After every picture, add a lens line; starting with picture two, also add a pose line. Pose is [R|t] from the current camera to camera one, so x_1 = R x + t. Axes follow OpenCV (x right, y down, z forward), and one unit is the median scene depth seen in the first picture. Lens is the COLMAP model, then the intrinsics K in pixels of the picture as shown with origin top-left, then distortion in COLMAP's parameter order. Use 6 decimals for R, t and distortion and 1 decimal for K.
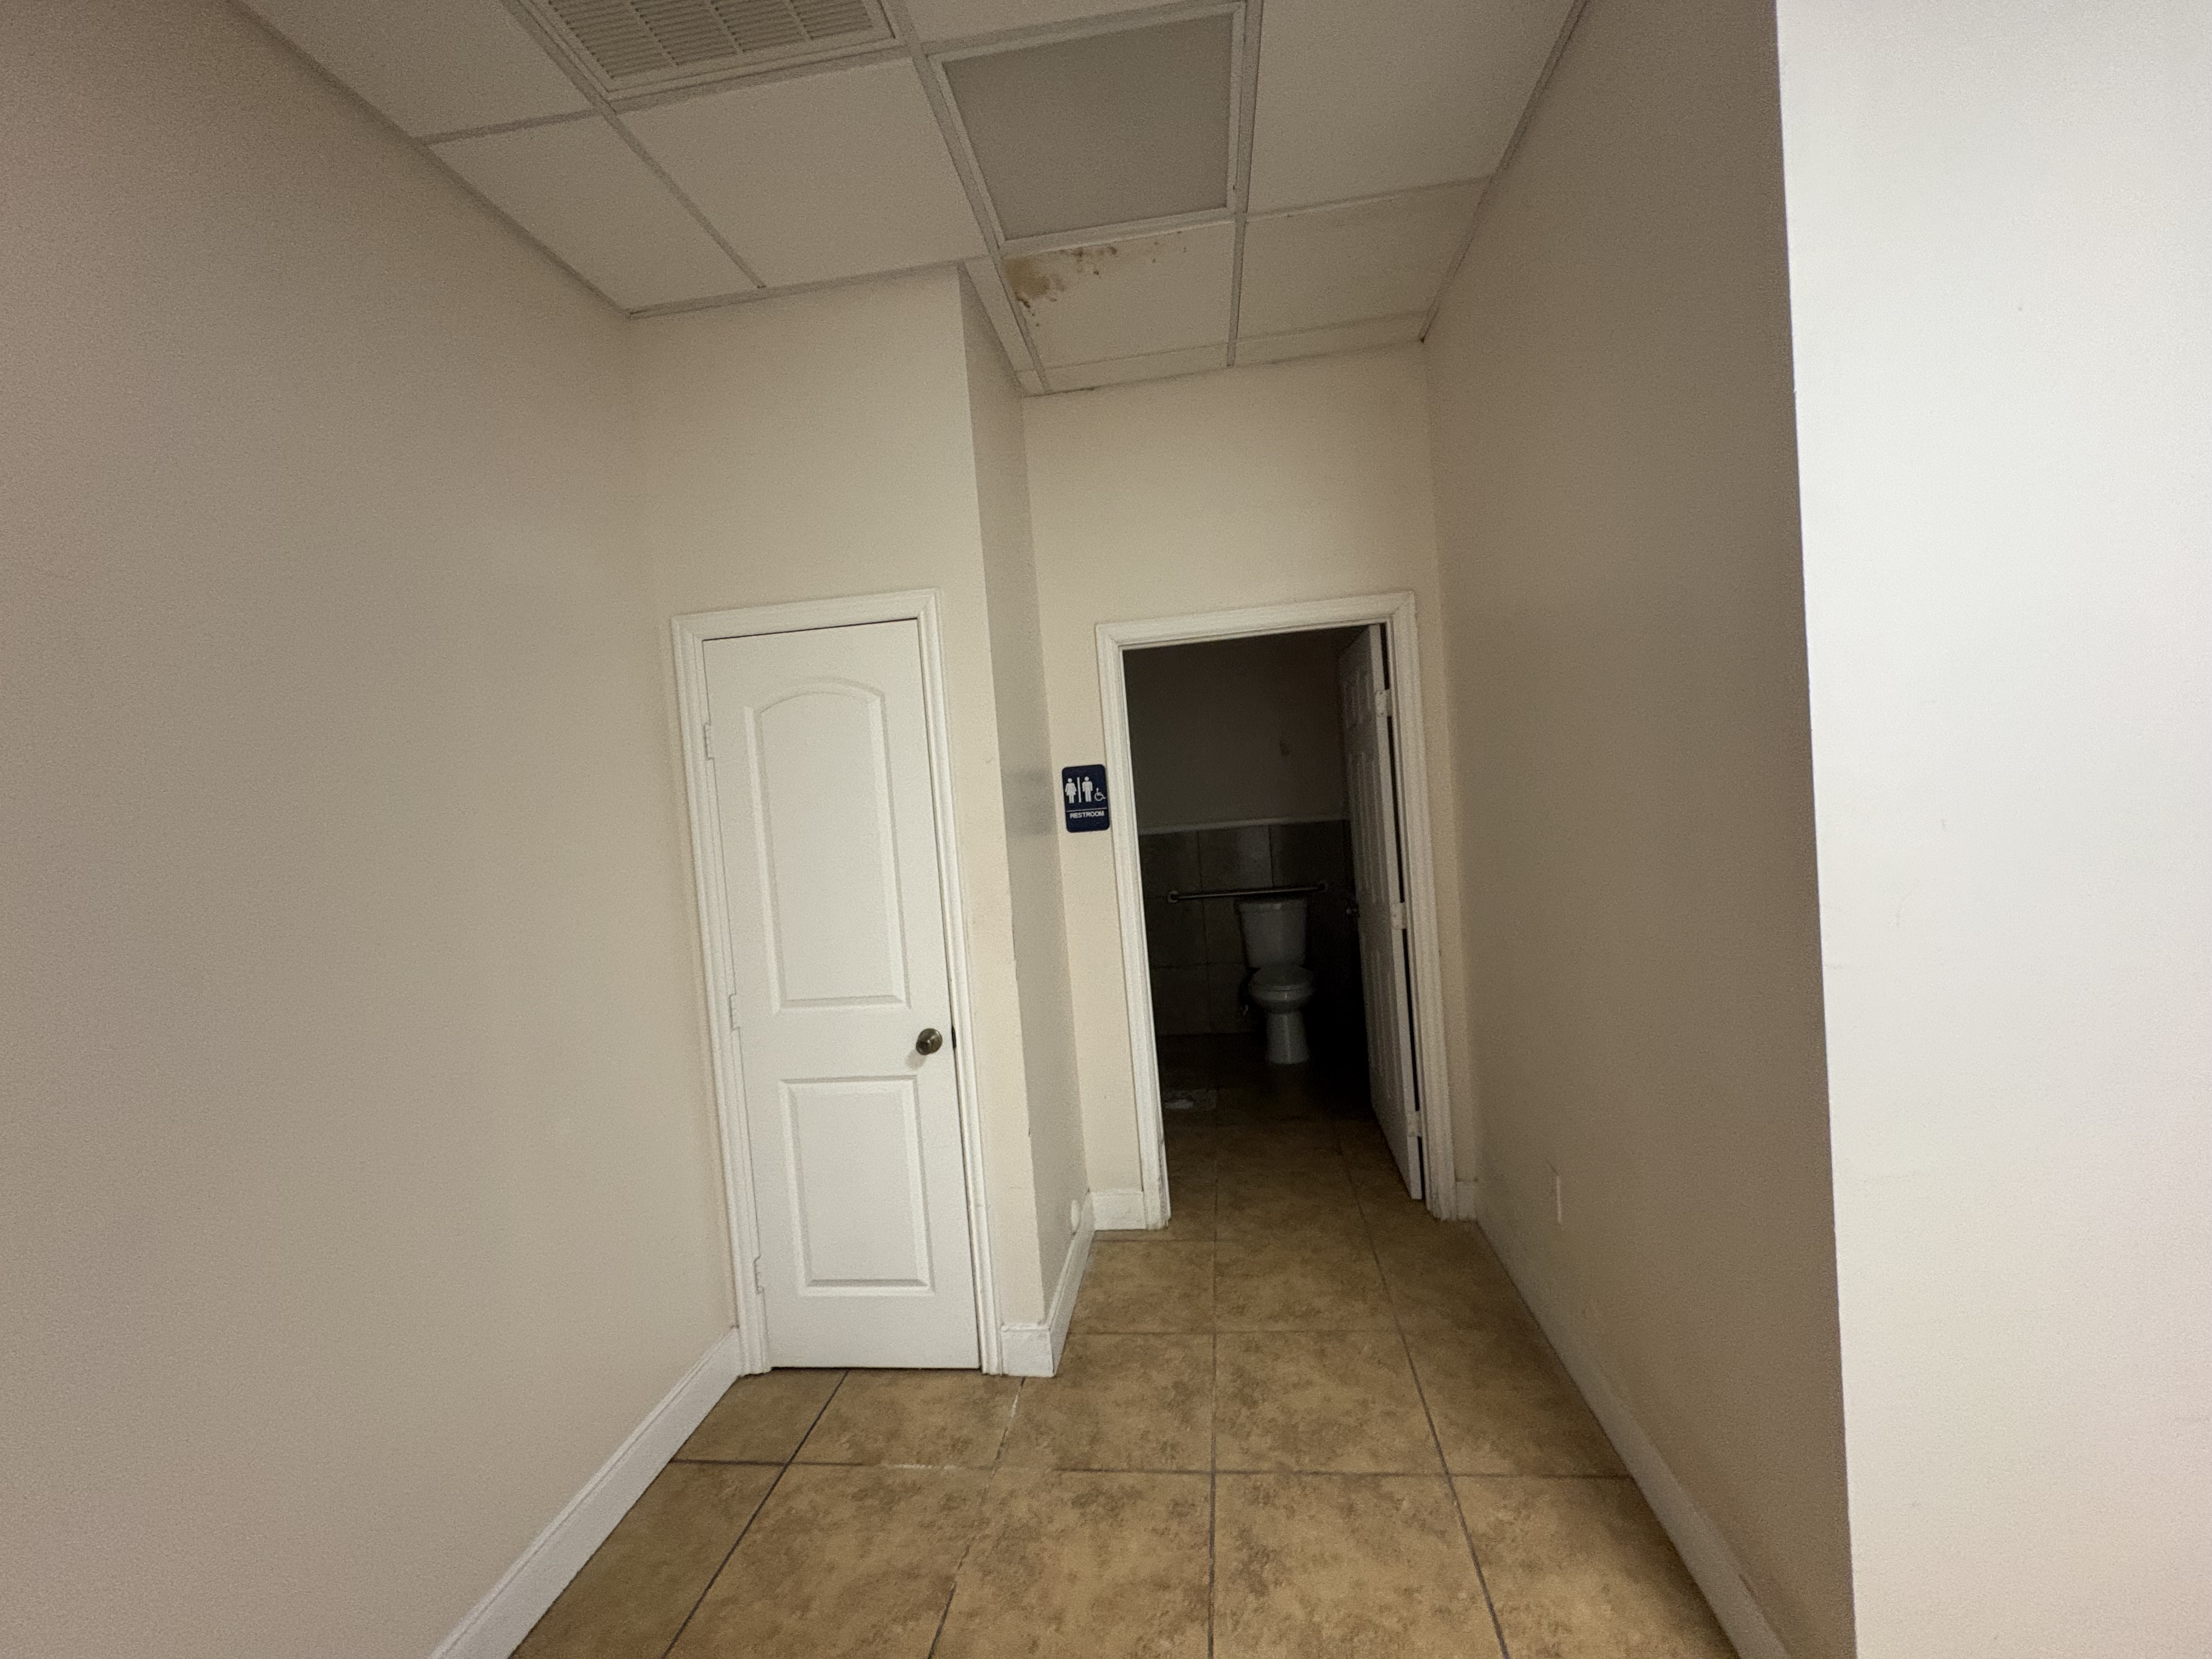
lens RADIAL K [[870.0, 0, 1104.6], [0, 870.0, 838.7], [0, 0, 1]] dist [-0.001555, -0.000185]
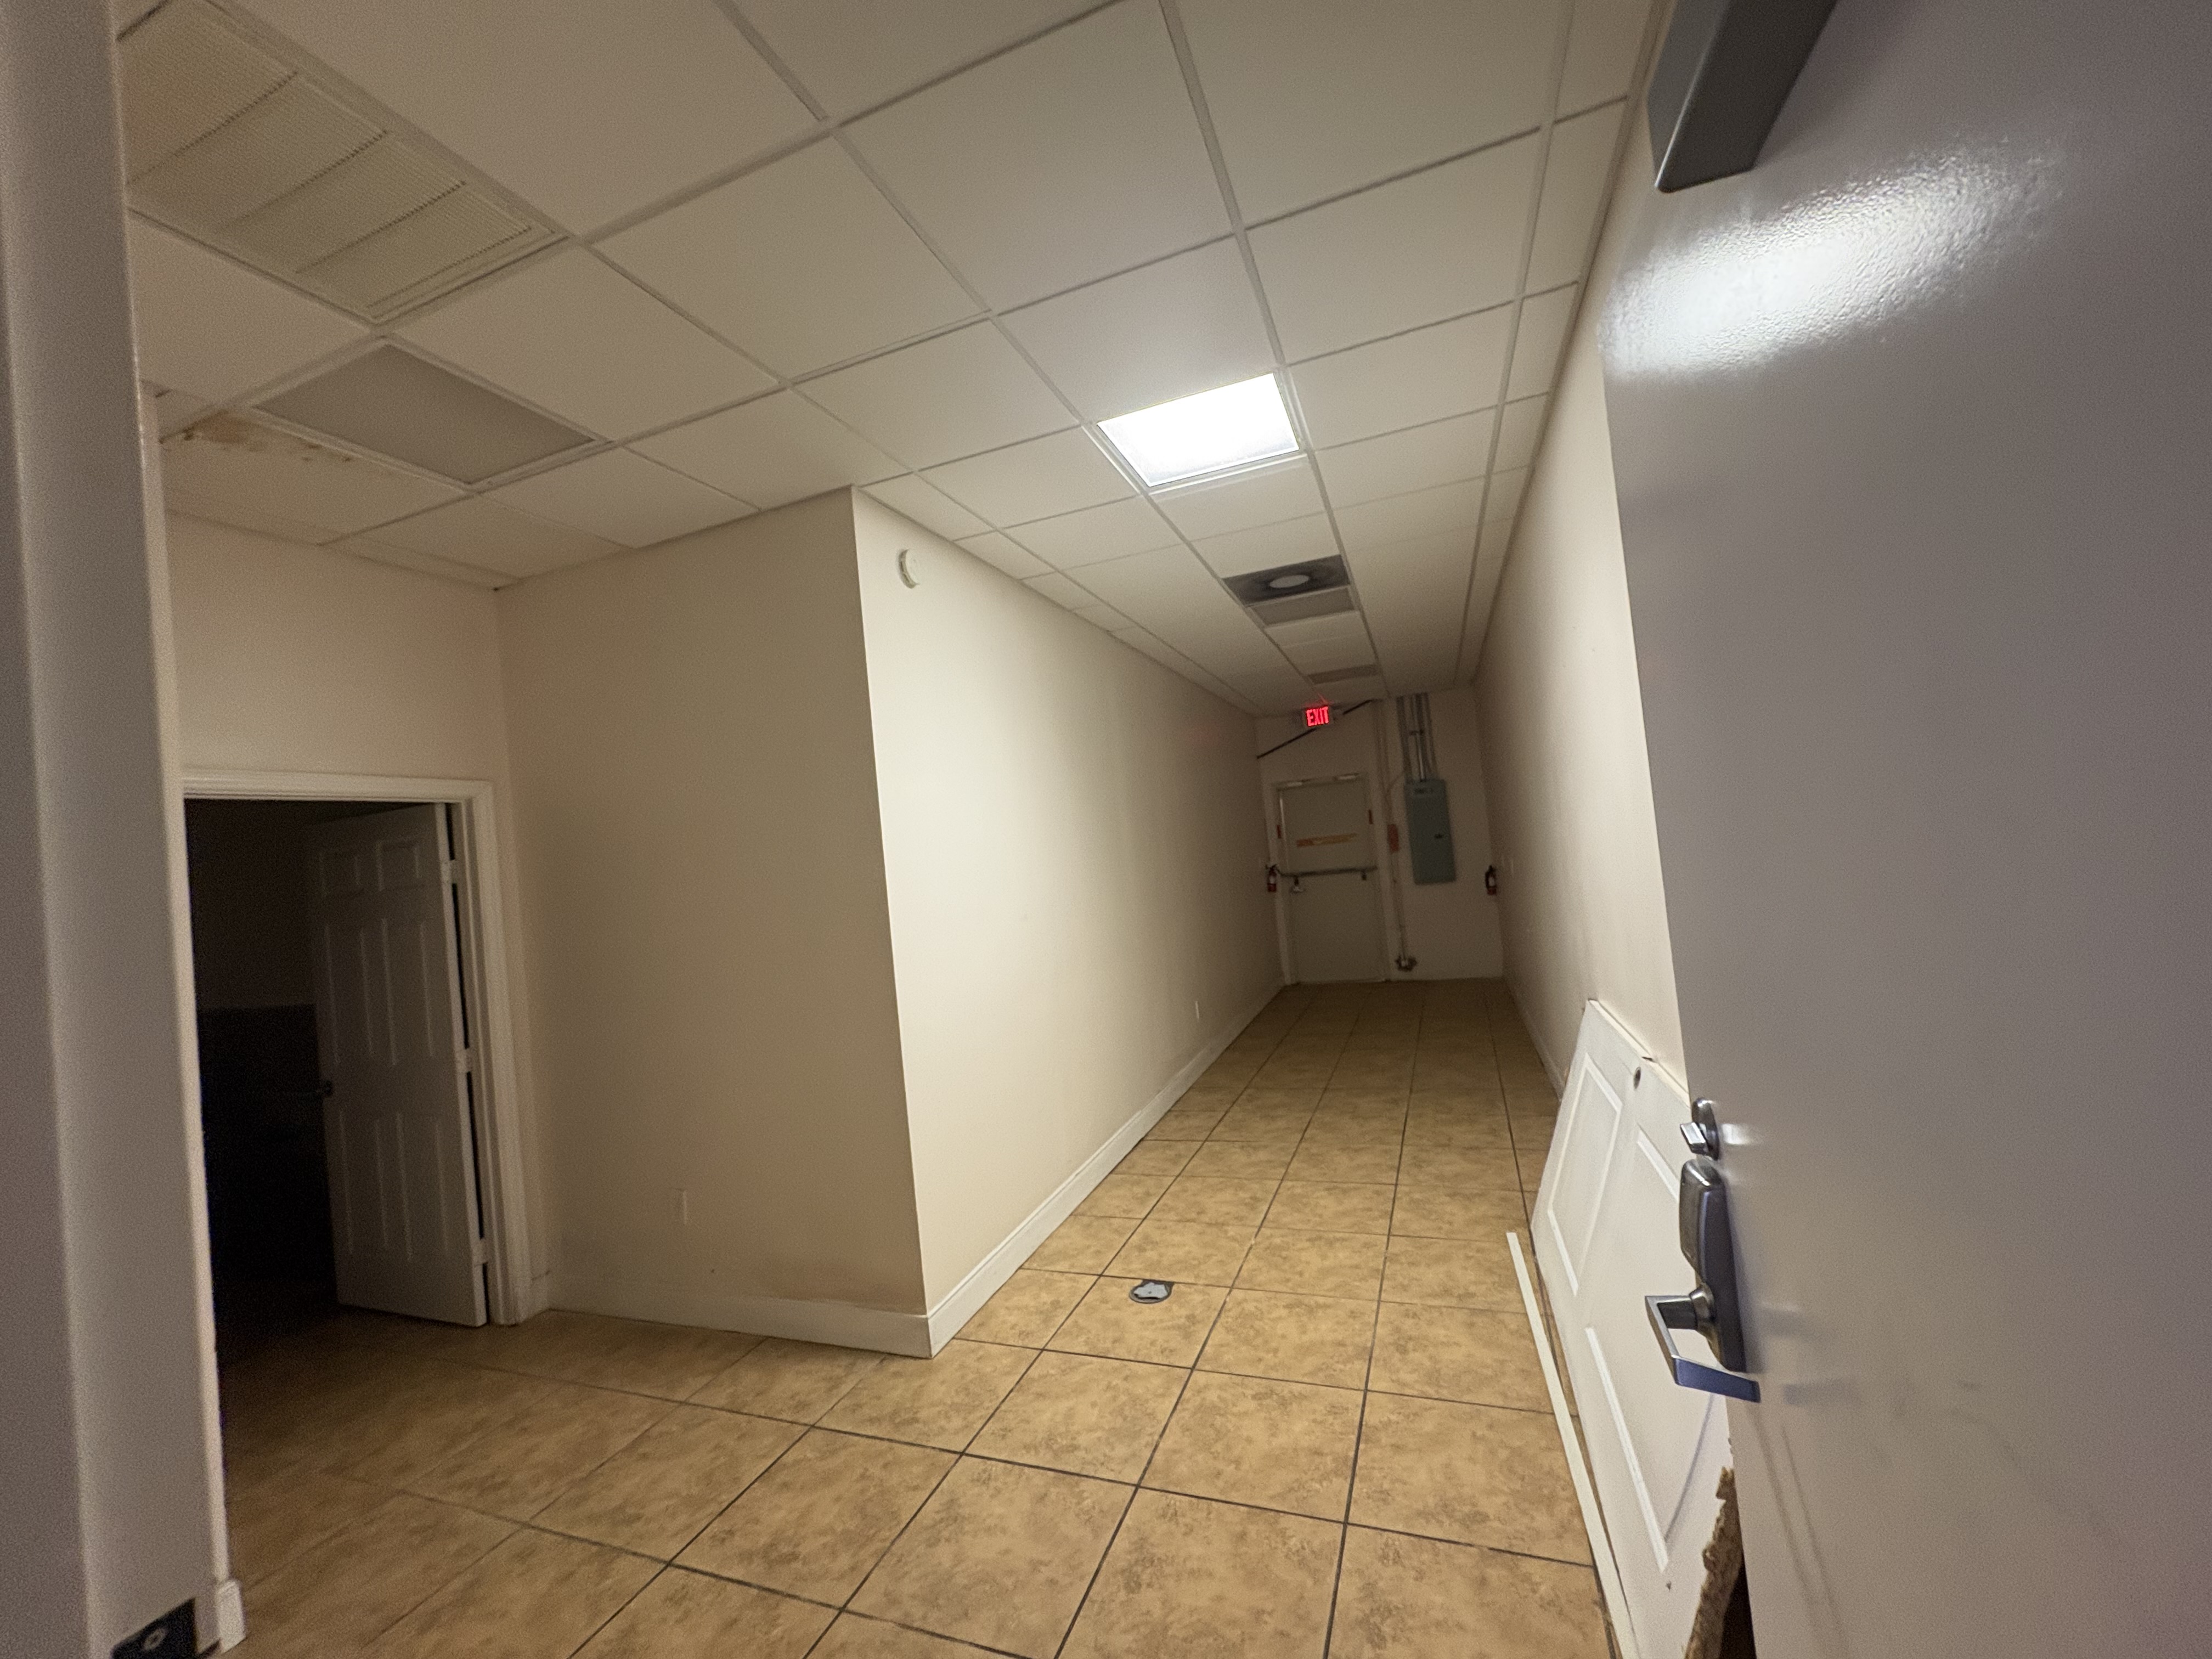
lens RADIAL K [[870.0, 0, 1106.3], [0, 870.0, 838.6], [0, 0, 1]] dist [-0.001555, -0.000185]
pose [[0.241654, 0.085385, 0.966599, -0.718095], [0.124515, 0.985158, -0.118154, 0.053356], [-0.962341, 0.148909, 0.227436, -0.113346]]
